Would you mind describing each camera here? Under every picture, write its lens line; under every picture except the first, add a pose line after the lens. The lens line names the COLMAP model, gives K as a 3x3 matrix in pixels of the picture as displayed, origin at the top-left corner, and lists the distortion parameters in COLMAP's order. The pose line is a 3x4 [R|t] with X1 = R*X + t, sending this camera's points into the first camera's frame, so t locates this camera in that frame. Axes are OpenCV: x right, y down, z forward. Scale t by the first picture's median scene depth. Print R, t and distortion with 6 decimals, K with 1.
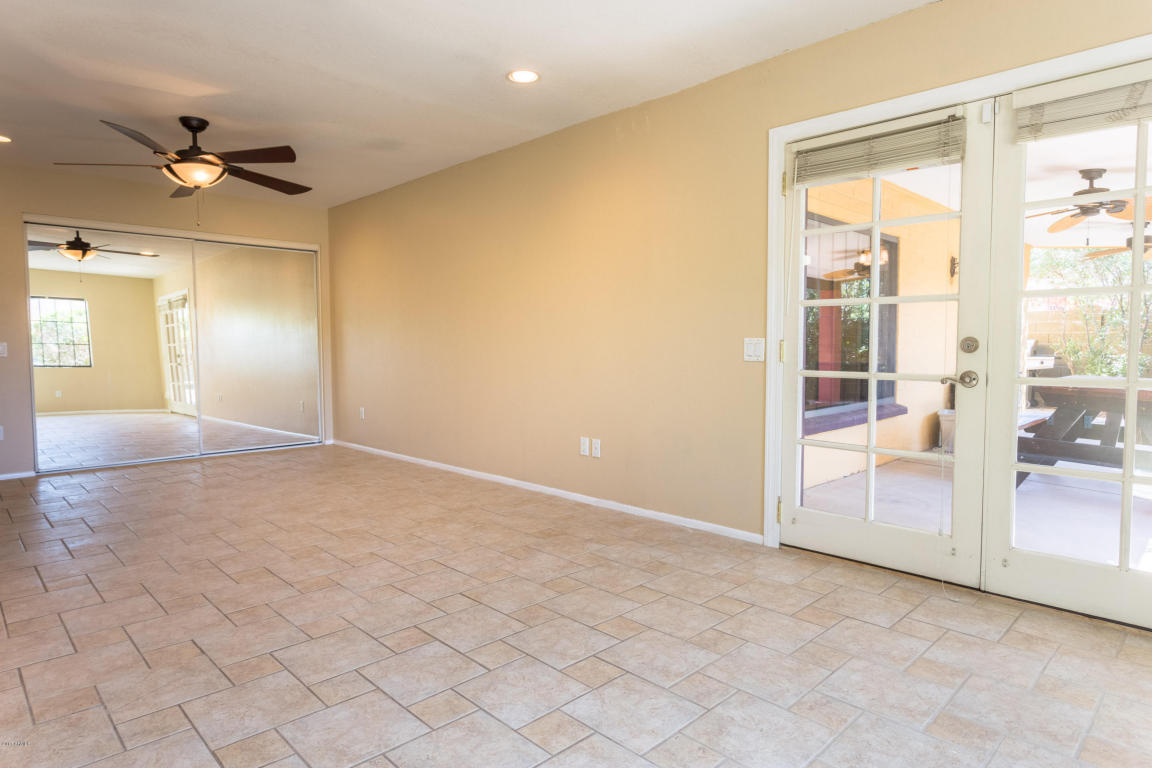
lens RADIAL K [[662.0, 0, 571.5], [0, 662.0, 382.1], [0, 0, 1]] dist [-0.004594, 0.000400]
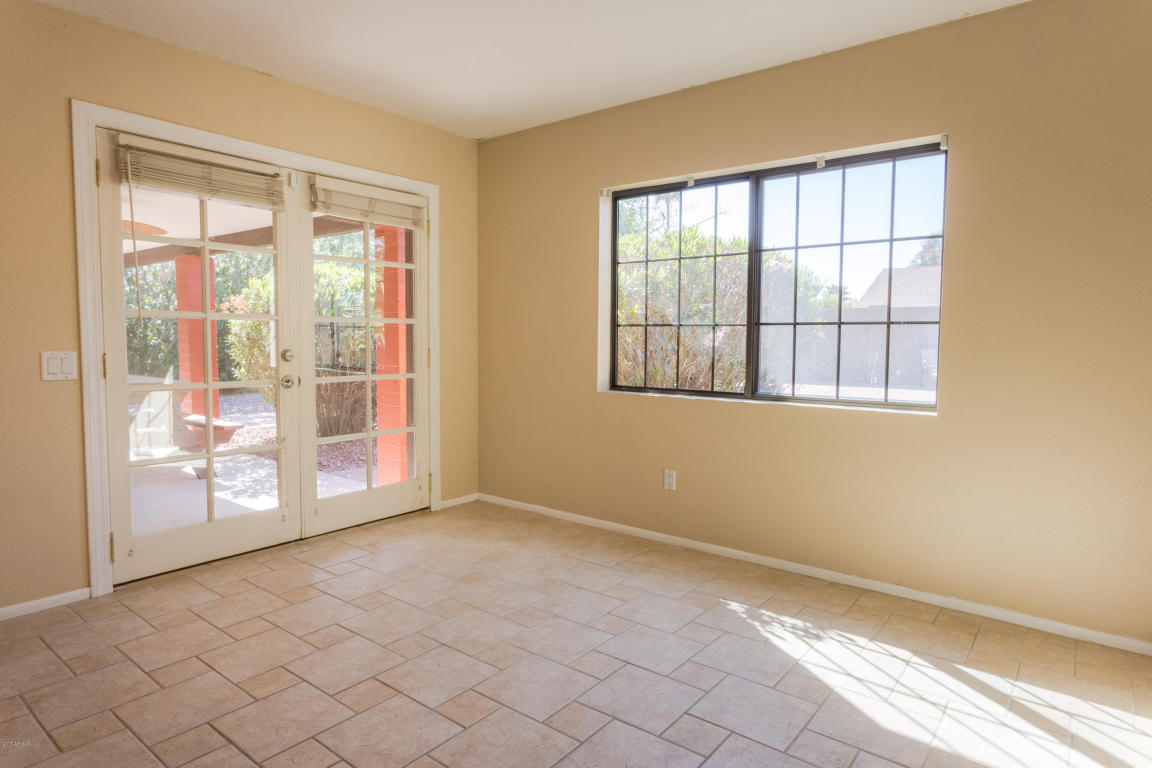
lens RADIAL K [[662.0, 0, 571.5], [0, 662.0, 382.1], [0, 0, 1]] dist [-0.004594, 0.000400]
pose [[-0.126453, -0.068507, 0.989604, -0.726770], [0.050337, 0.995884, 0.075374, -0.071193], [-0.990695, 0.059345, -0.122484, 0.590809]]
